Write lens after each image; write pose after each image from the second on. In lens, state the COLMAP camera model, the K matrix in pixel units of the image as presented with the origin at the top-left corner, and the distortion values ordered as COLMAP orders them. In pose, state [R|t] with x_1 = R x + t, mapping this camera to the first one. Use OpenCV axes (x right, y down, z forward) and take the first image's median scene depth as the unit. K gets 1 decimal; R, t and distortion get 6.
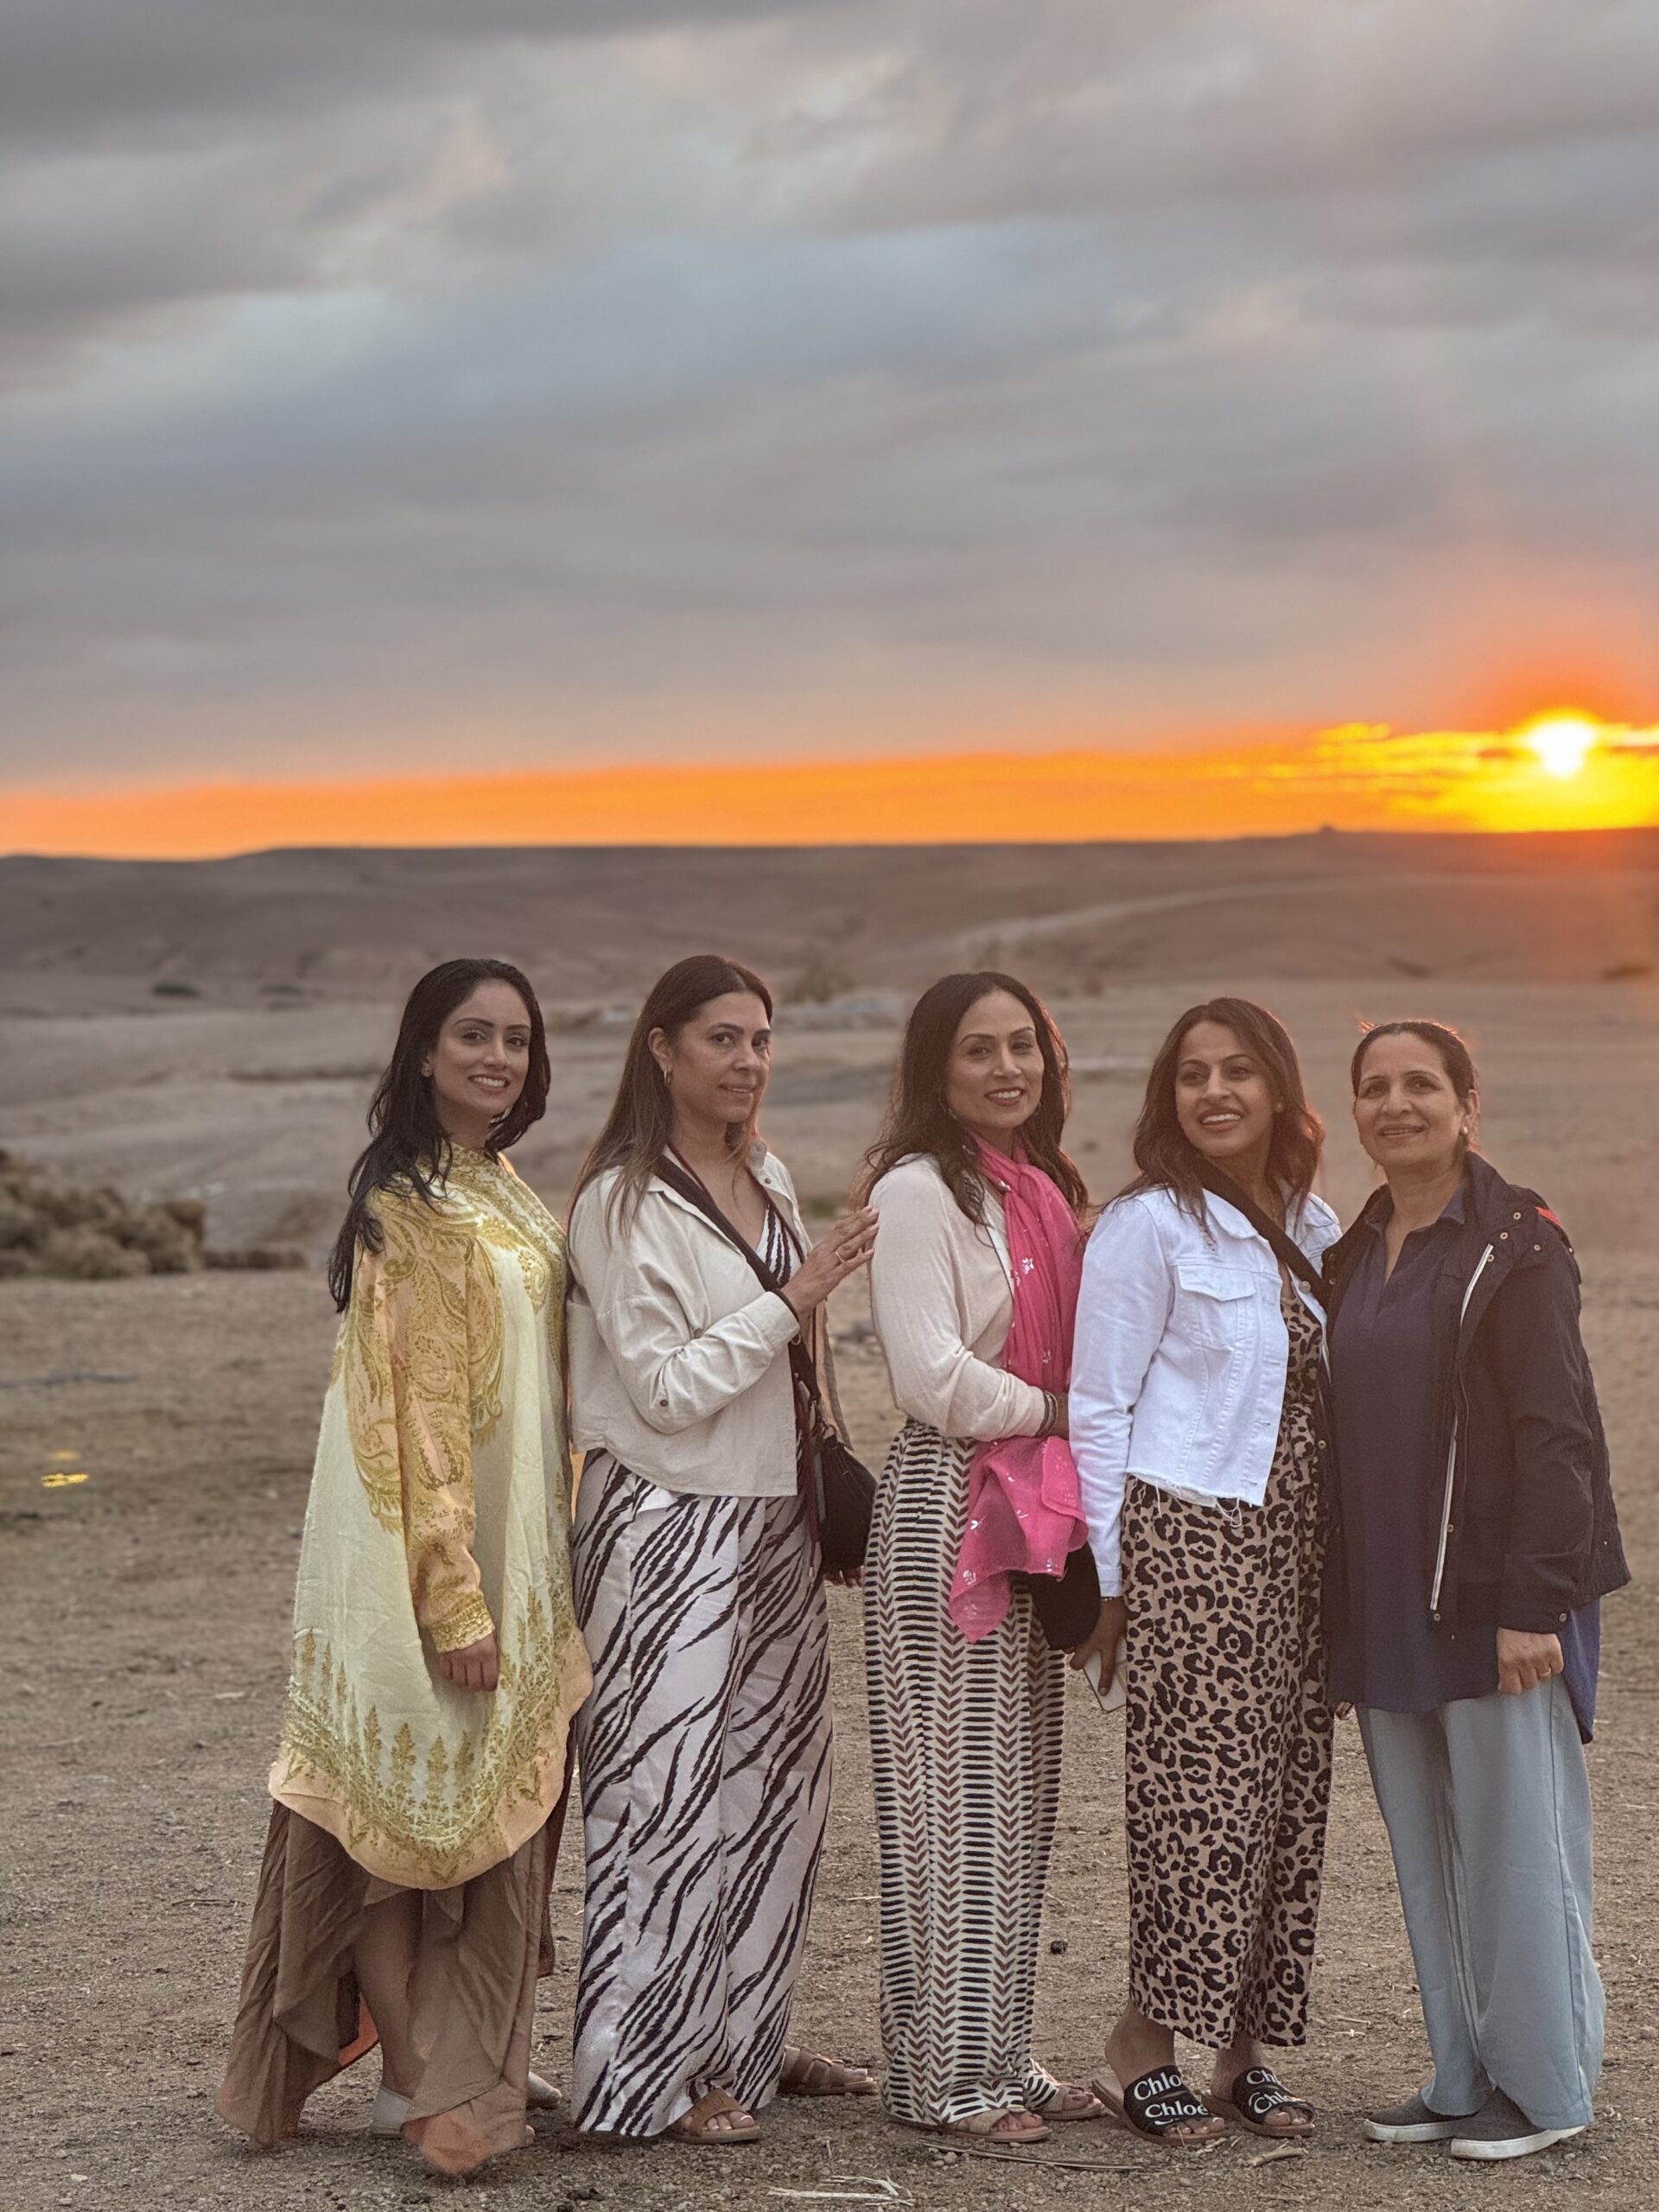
lens RADIAL K [[5093.1, 0, 839.5], [0, 5093.1, 1109.7], [0, 0, 1]] dist [0.005559, 1.369199]
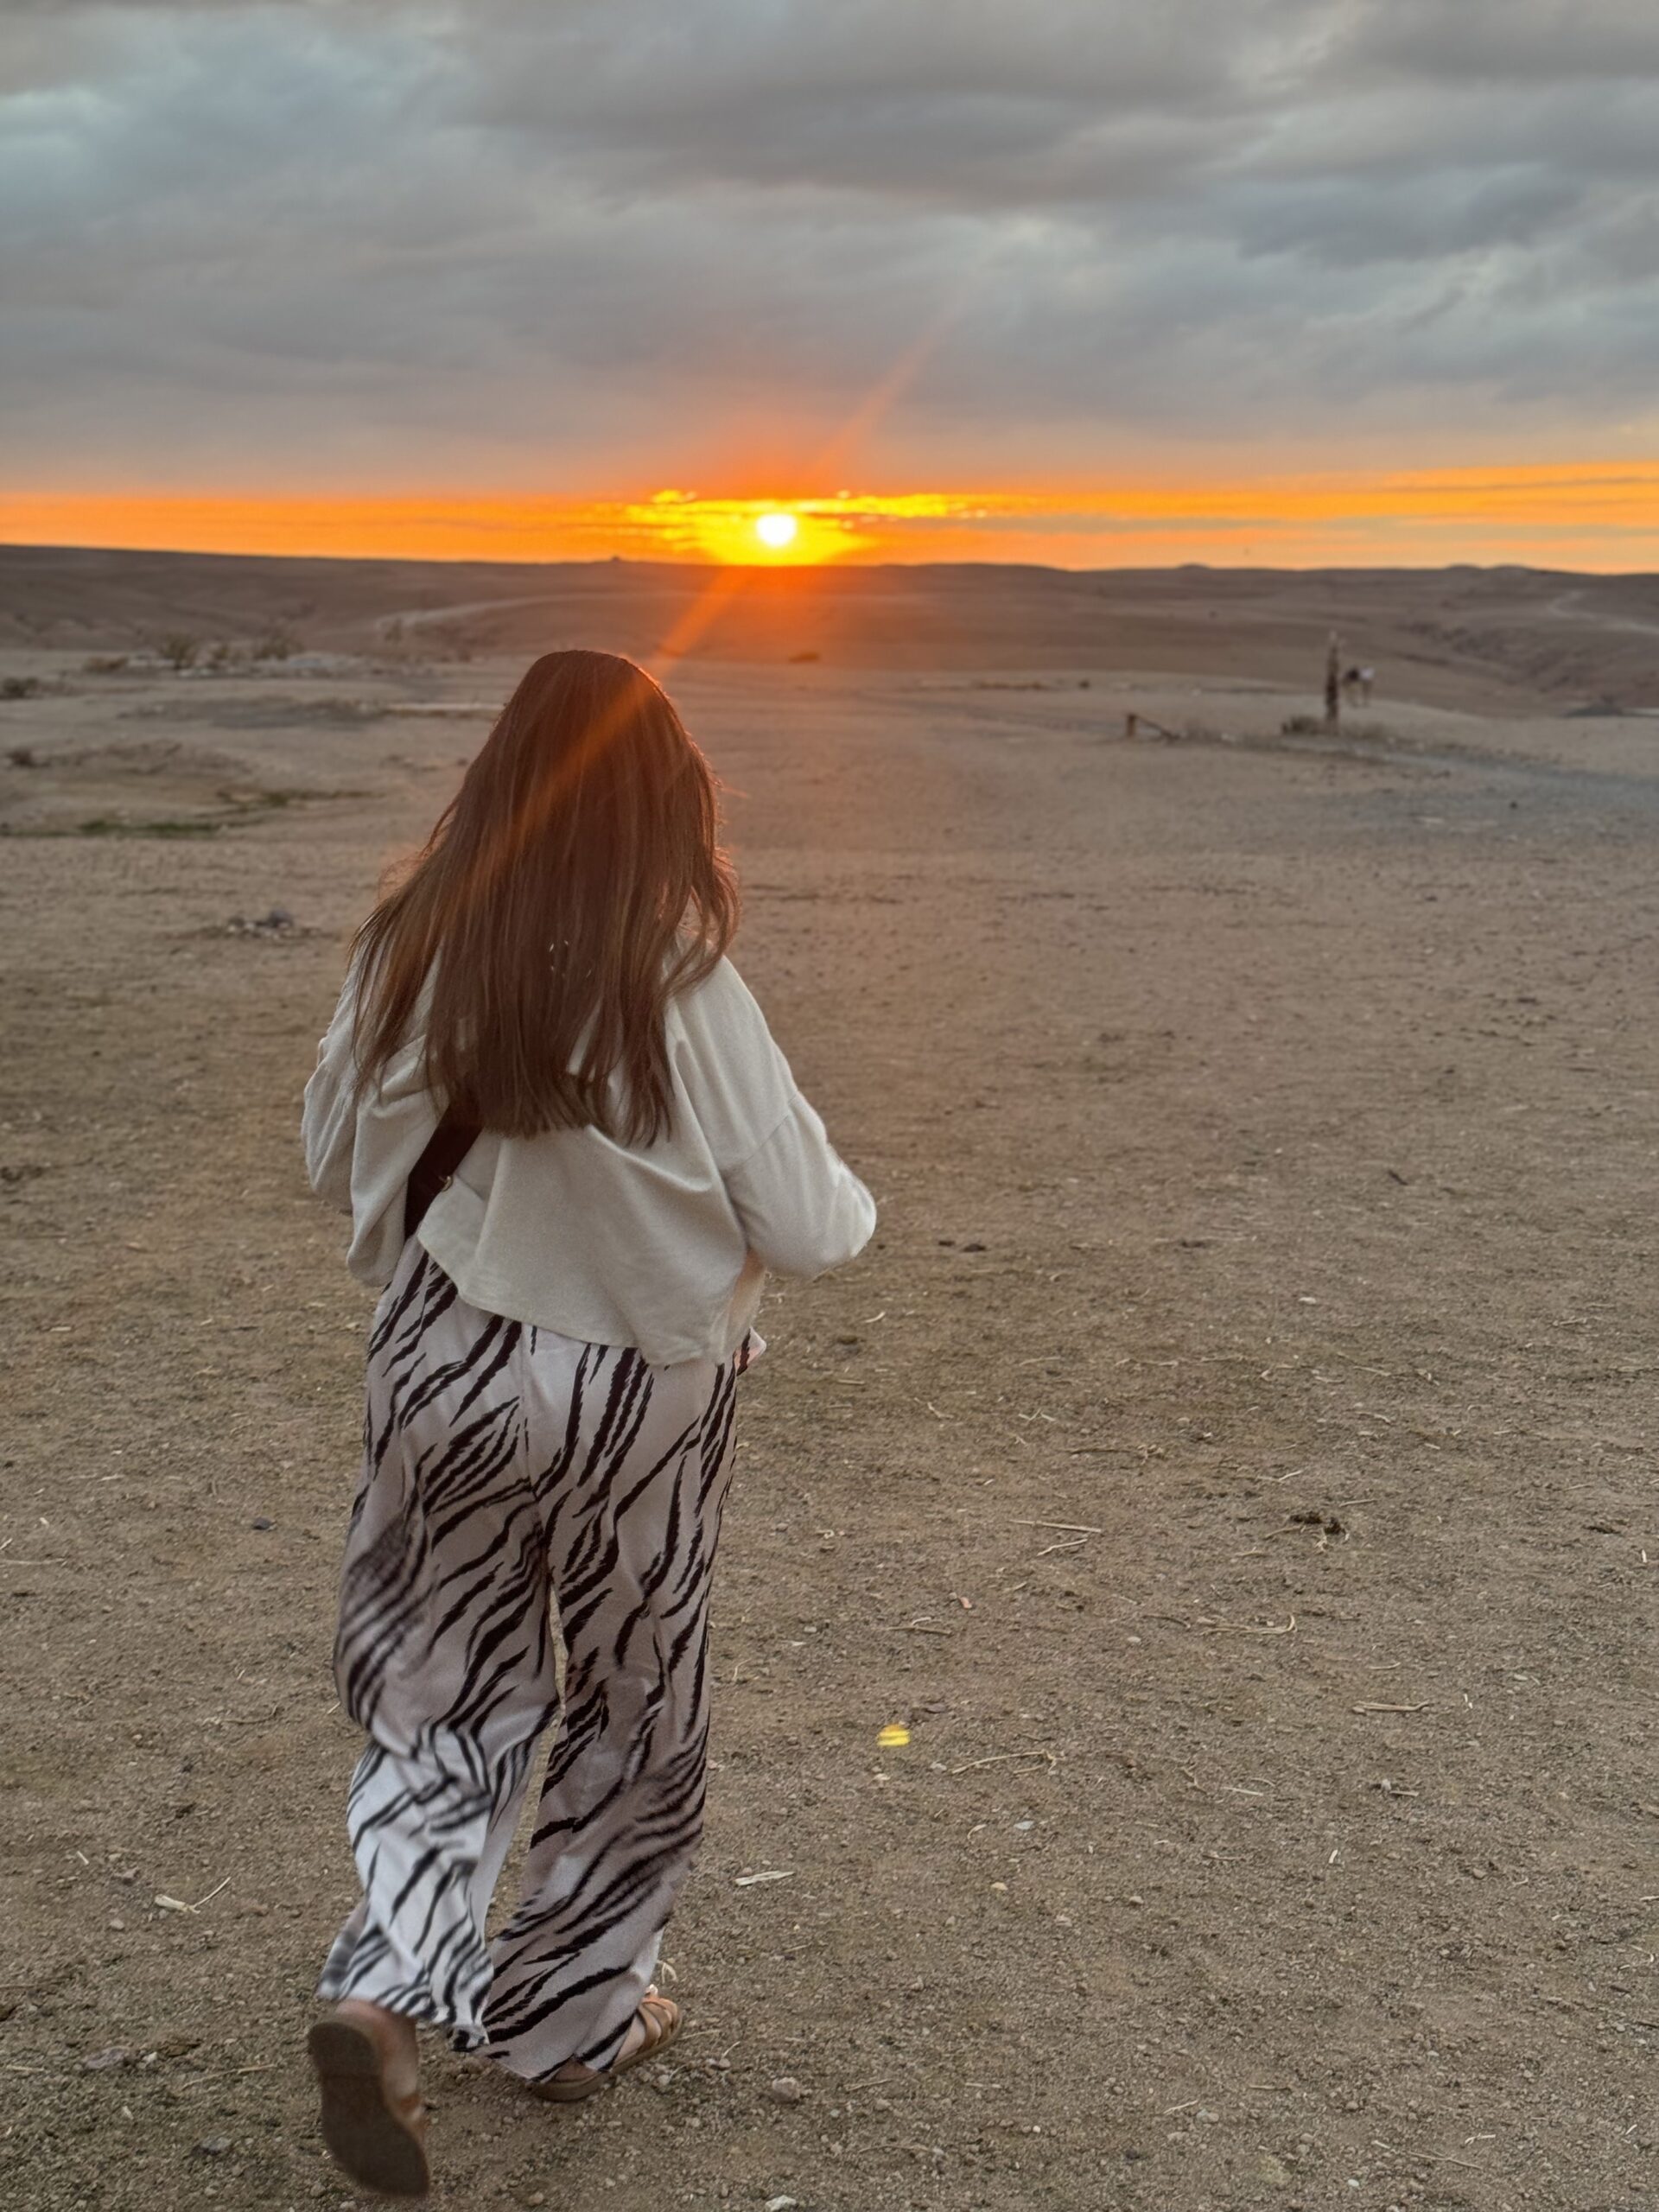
lens RADIAL K [[3063.0, 0, 855.3], [0, 3063.0, 1110.8], [0, 0, 1]] dist [0.190485, -0.333827]
pose [[0.984401, 0.003462, 0.175907, 0.005855], [-0.024580, 0.992707, 0.118021, -0.001073], [-0.174215, -0.120503, 0.977306, 0.122157]]
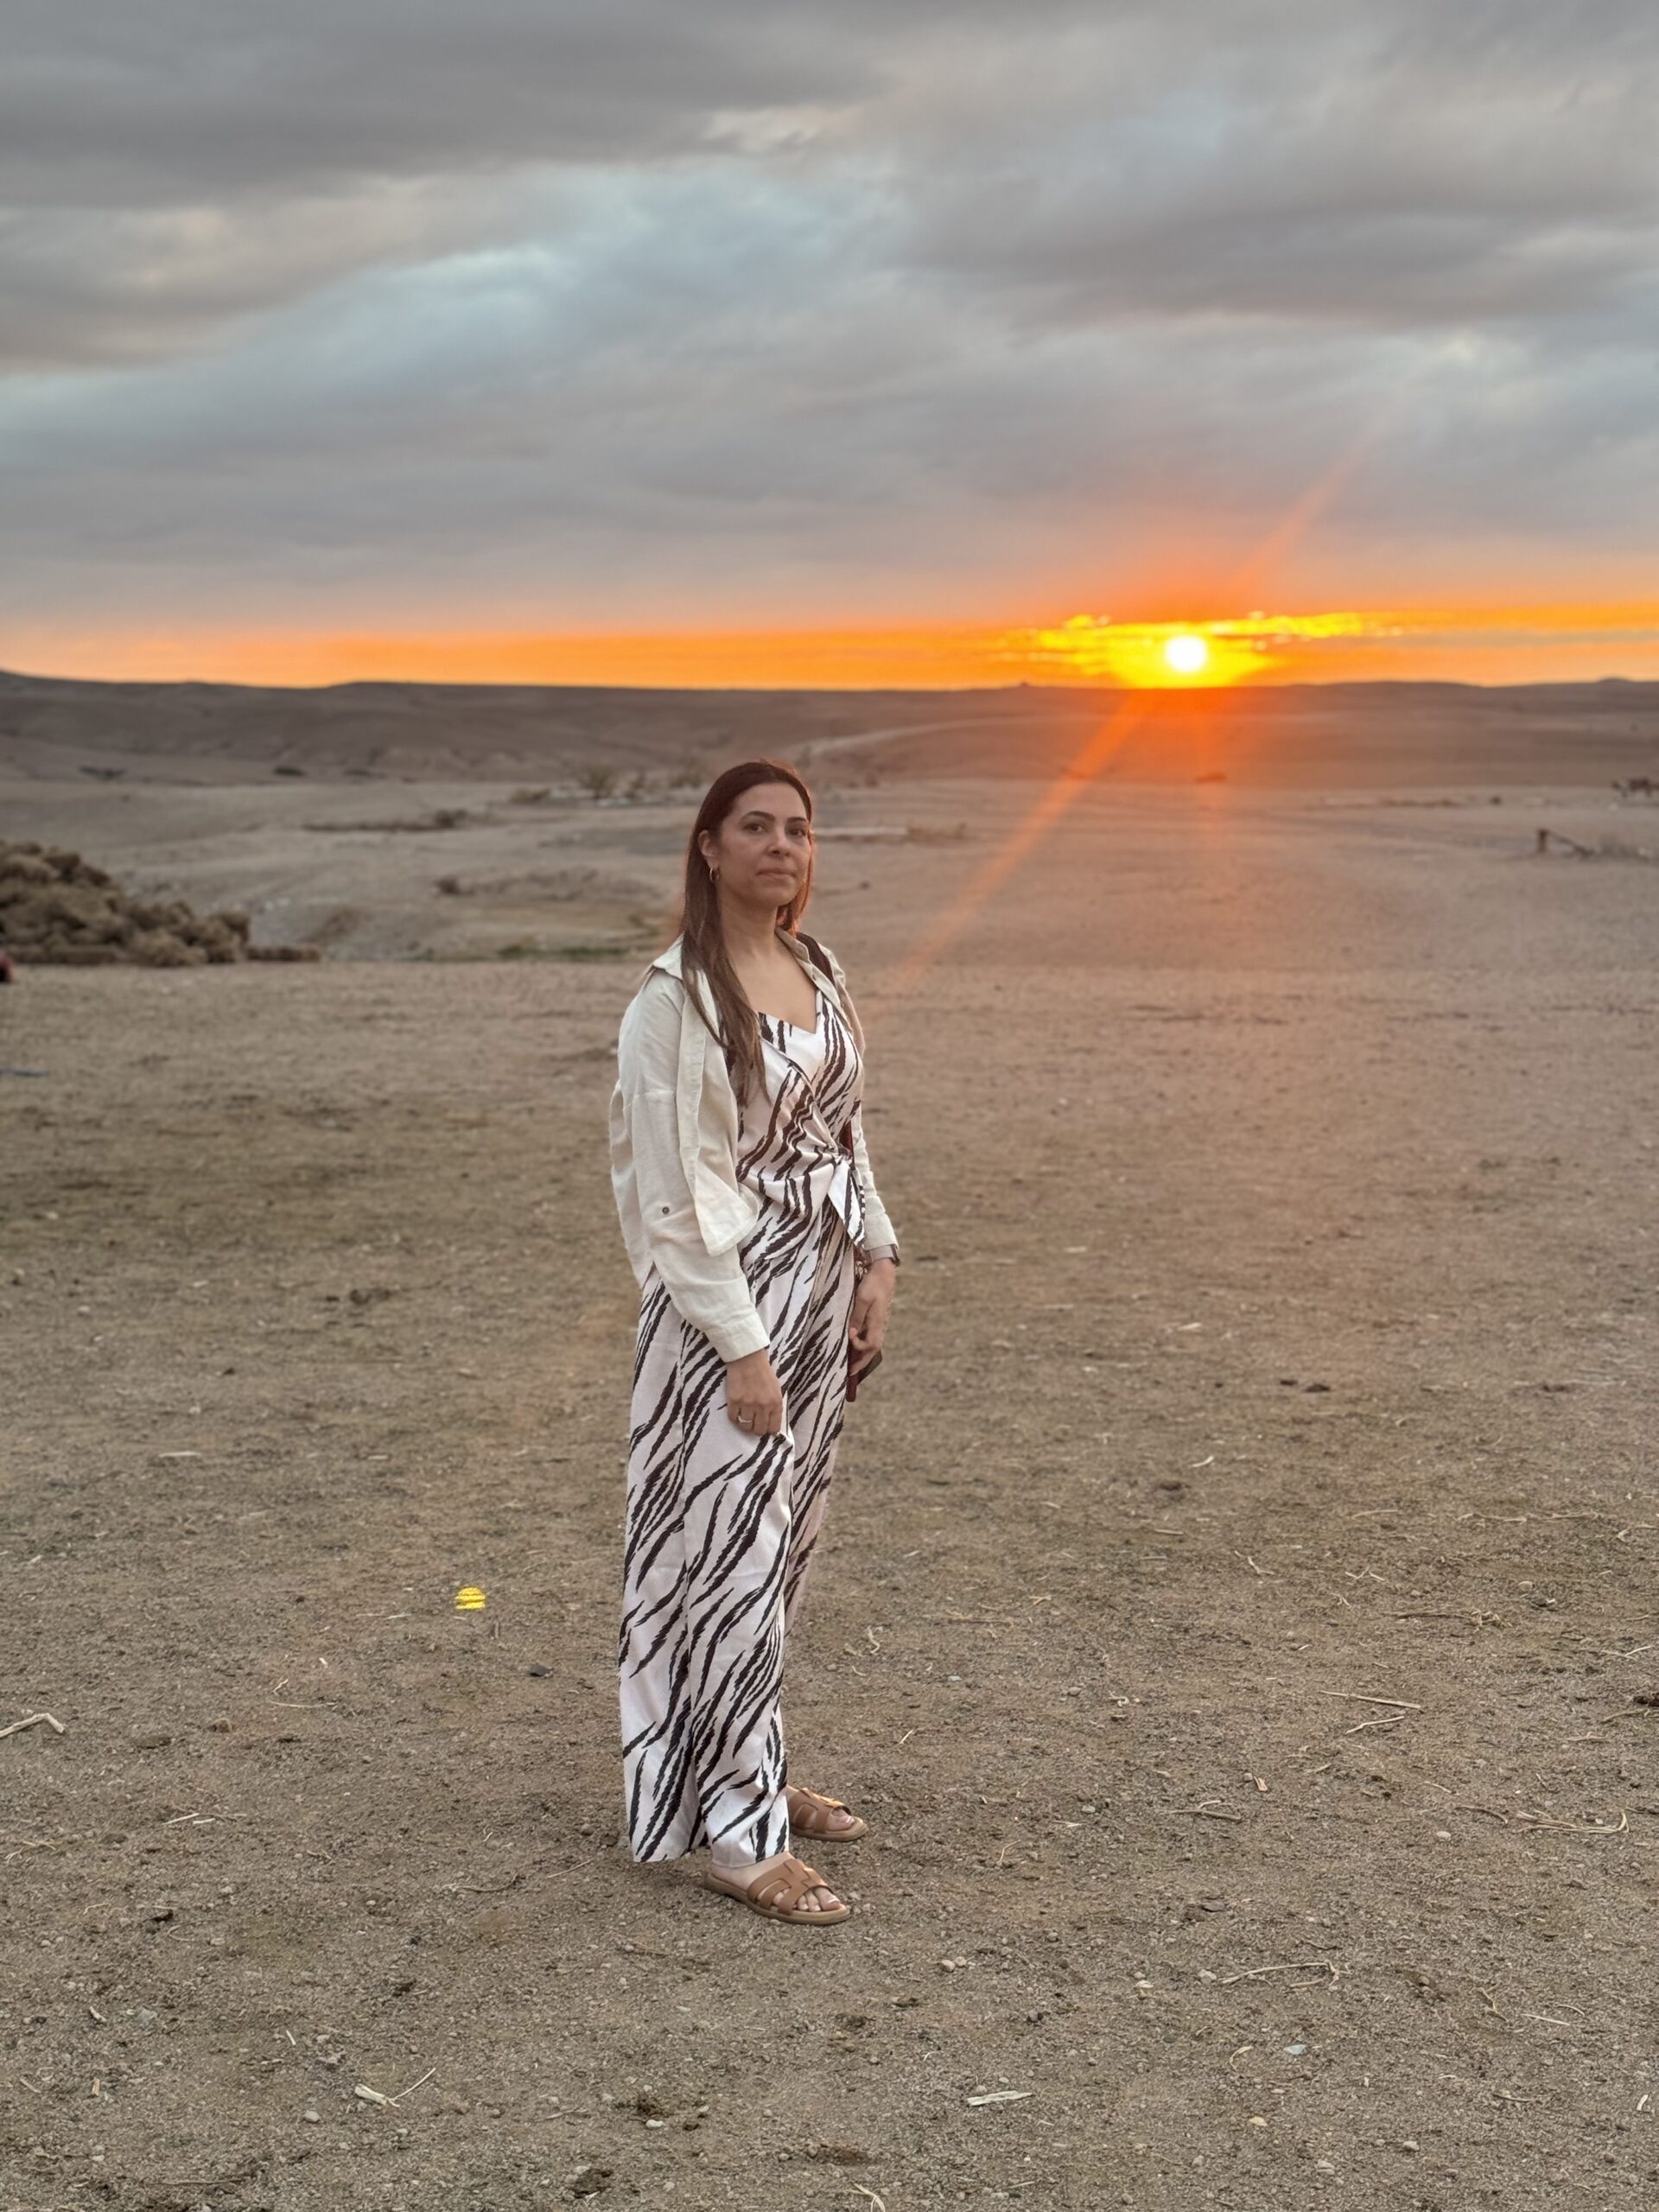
lens RADIAL K [[3045.2, 0, 858.9], [0, 3045.2, 1135.0], [0, 0, 1]] dist [0.193450, -0.378349]
pose [[0.998904, 0.013297, 0.044882, 0.010702], [-0.017312, 0.995766, 0.090278, -0.001127], [-0.043491, -0.090956, 0.994905, 0.127703]]
